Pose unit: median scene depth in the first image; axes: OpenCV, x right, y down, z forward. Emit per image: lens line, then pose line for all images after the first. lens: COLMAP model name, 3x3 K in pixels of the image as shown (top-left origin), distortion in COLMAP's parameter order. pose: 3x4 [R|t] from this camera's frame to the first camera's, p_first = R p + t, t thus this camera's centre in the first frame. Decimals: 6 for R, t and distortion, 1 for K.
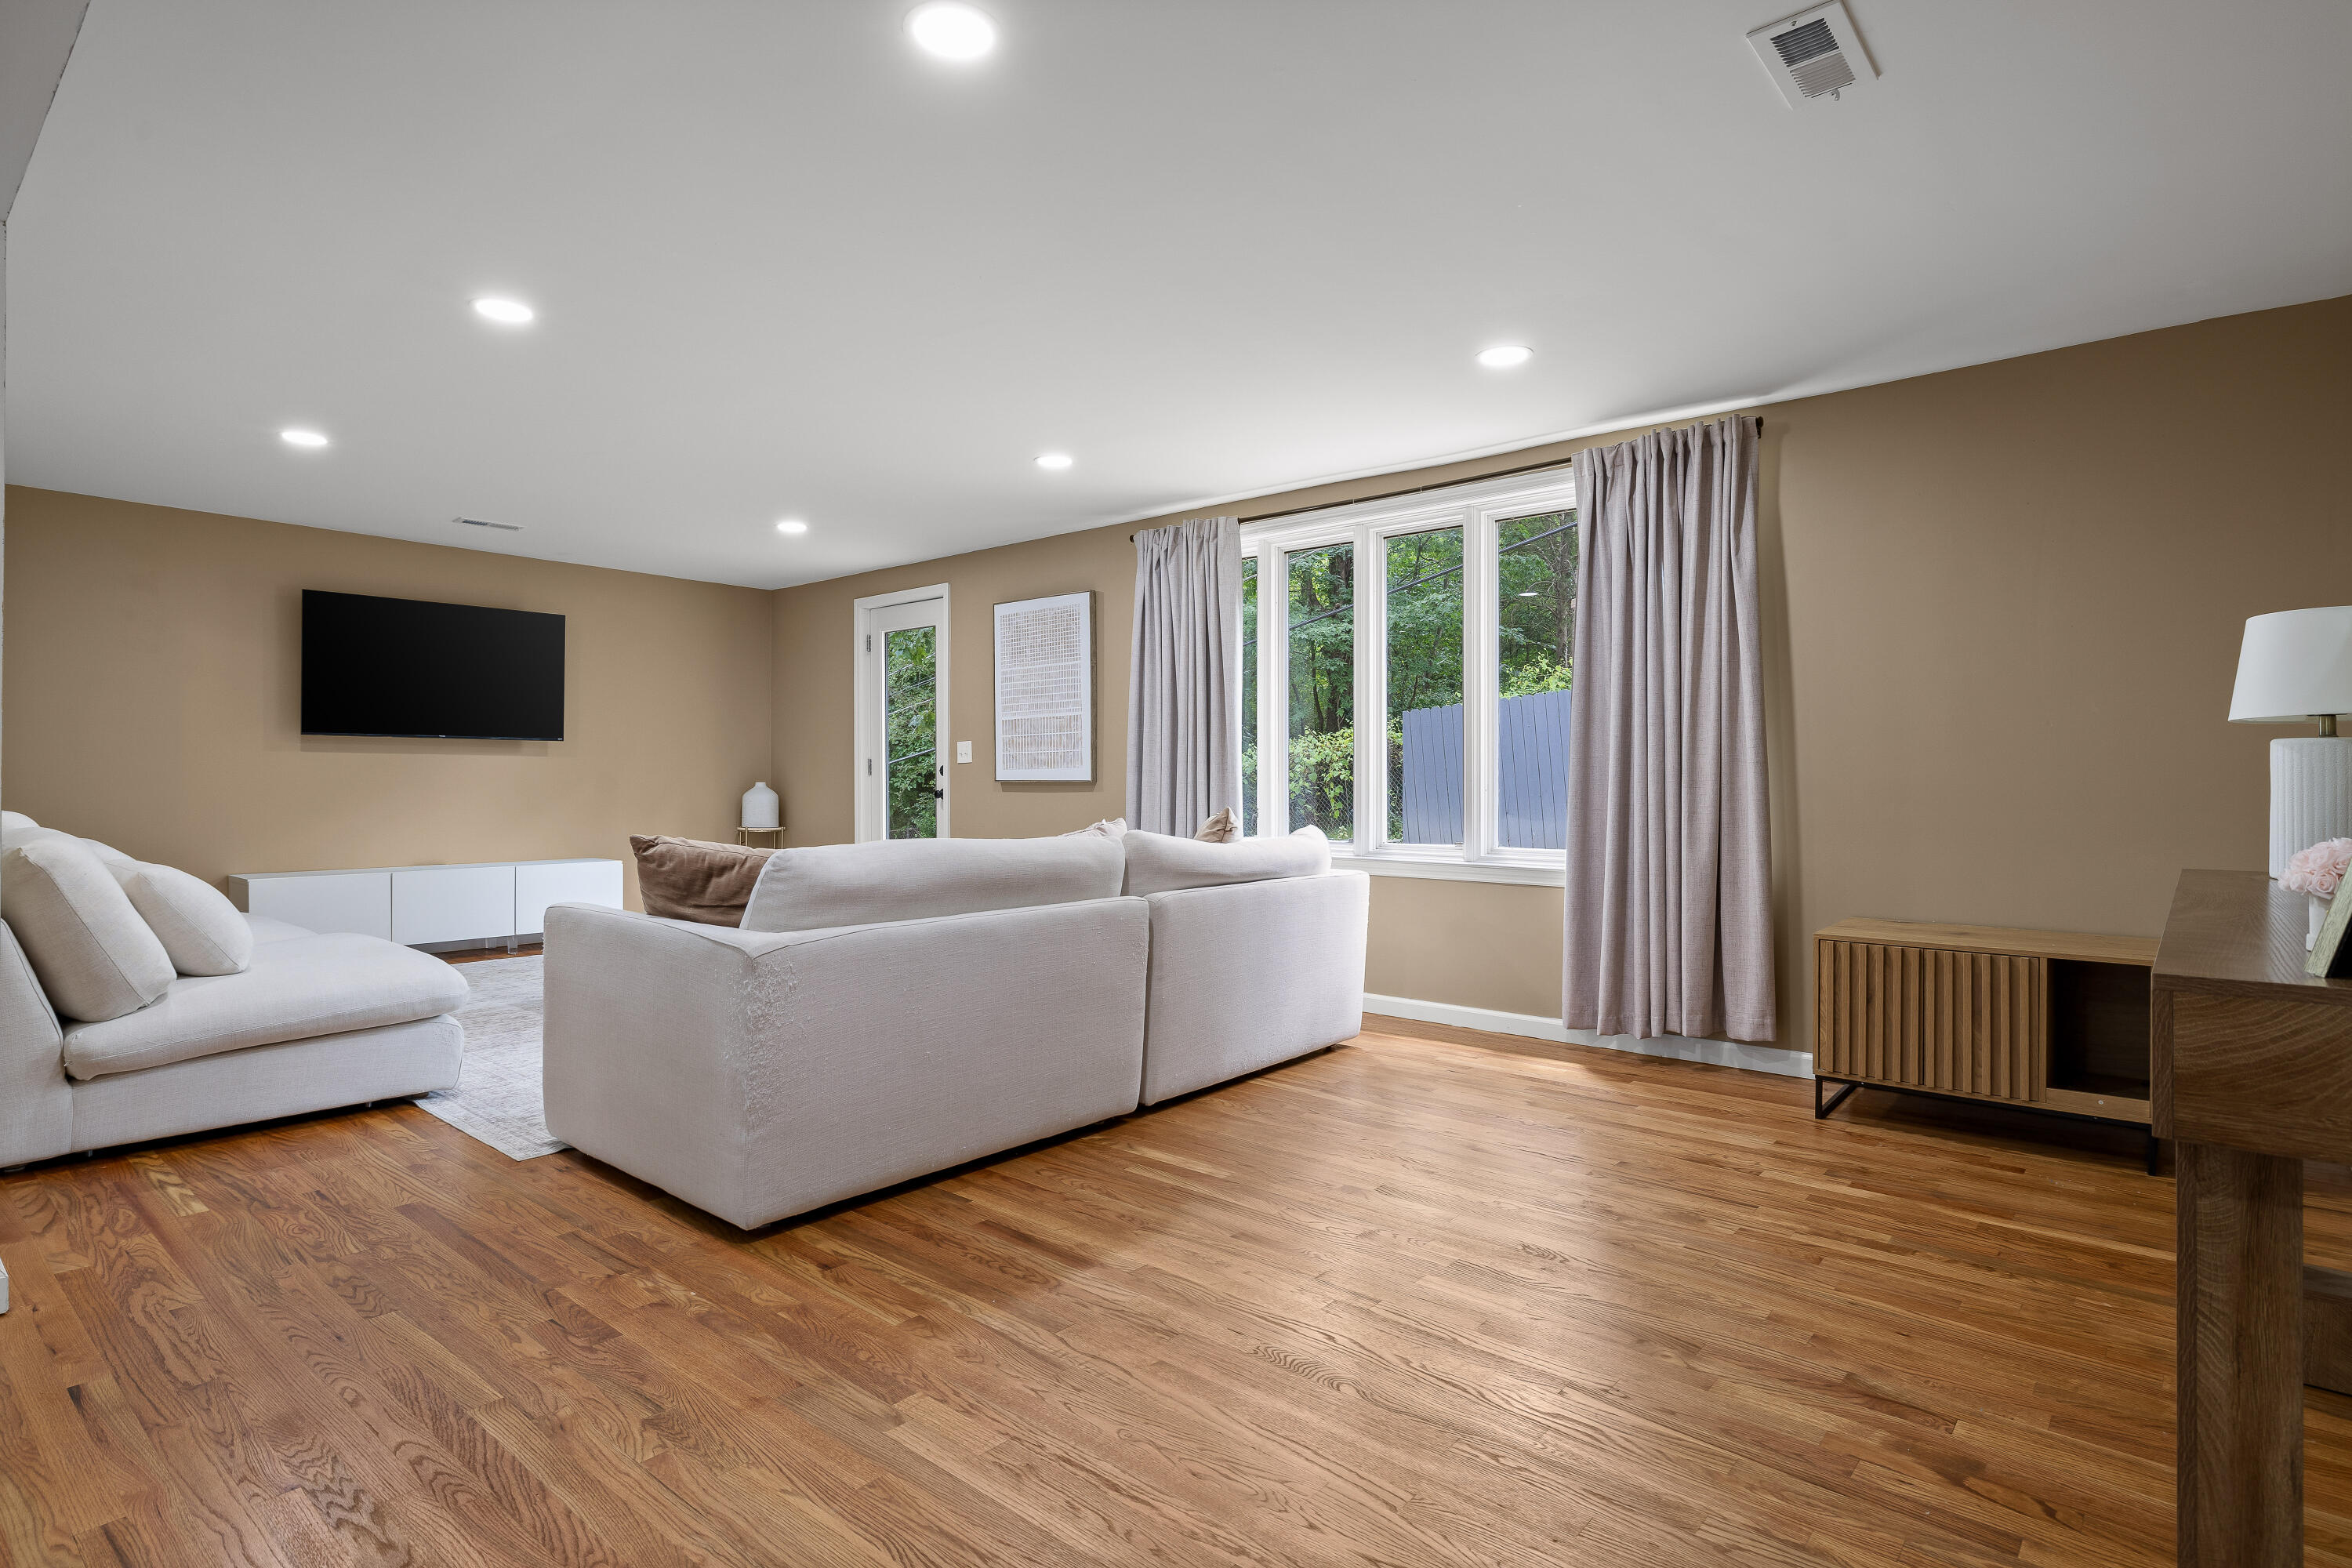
lens RADIAL K [[1188.4, 0, 1185.6], [0, 1188.4, 788.5], [0, 0, 1]] dist [-0.002166, 0.000519]
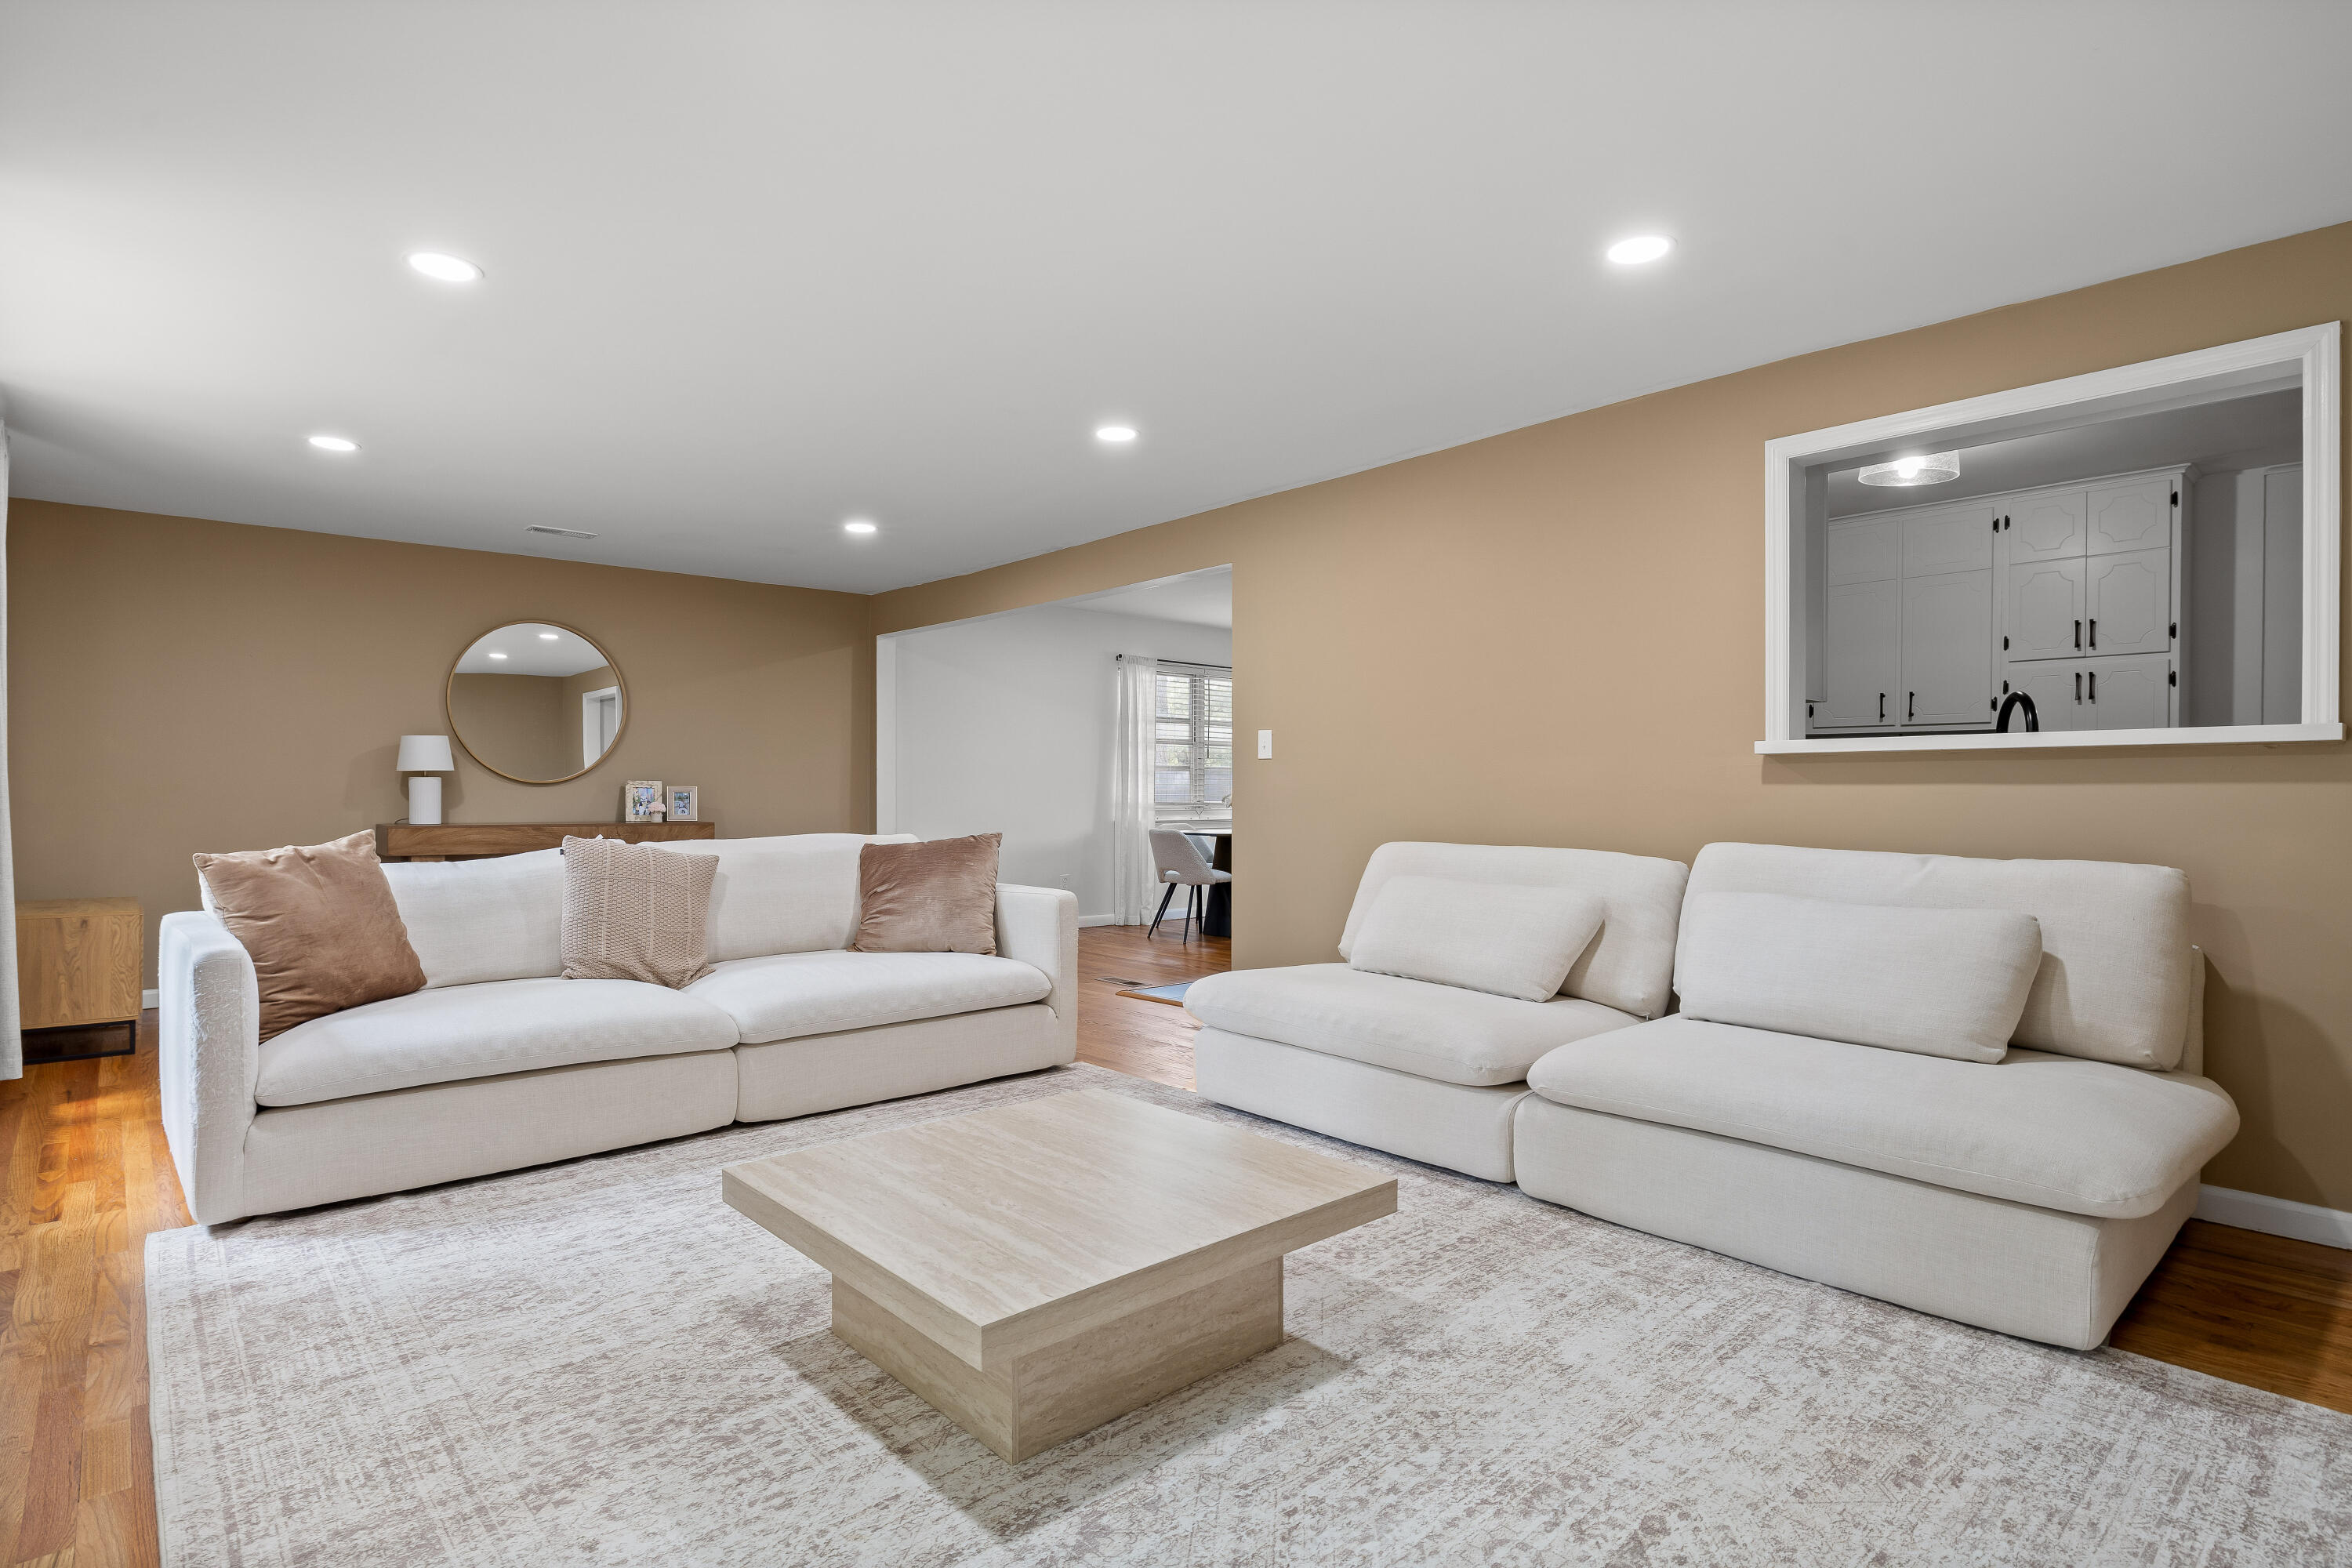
lens RADIAL K [[1188.4, 0, 1185.6], [0, 1188.4, 788.5], [0, 0, 1]] dist [-0.002166, 0.000519]
pose [[-0.990925, -0.007211, 0.134225, -0.852498], [-0.006388, 0.999958, 0.006563, -0.030803], [-0.134266, 0.005646, -0.990929, 2.341541]]
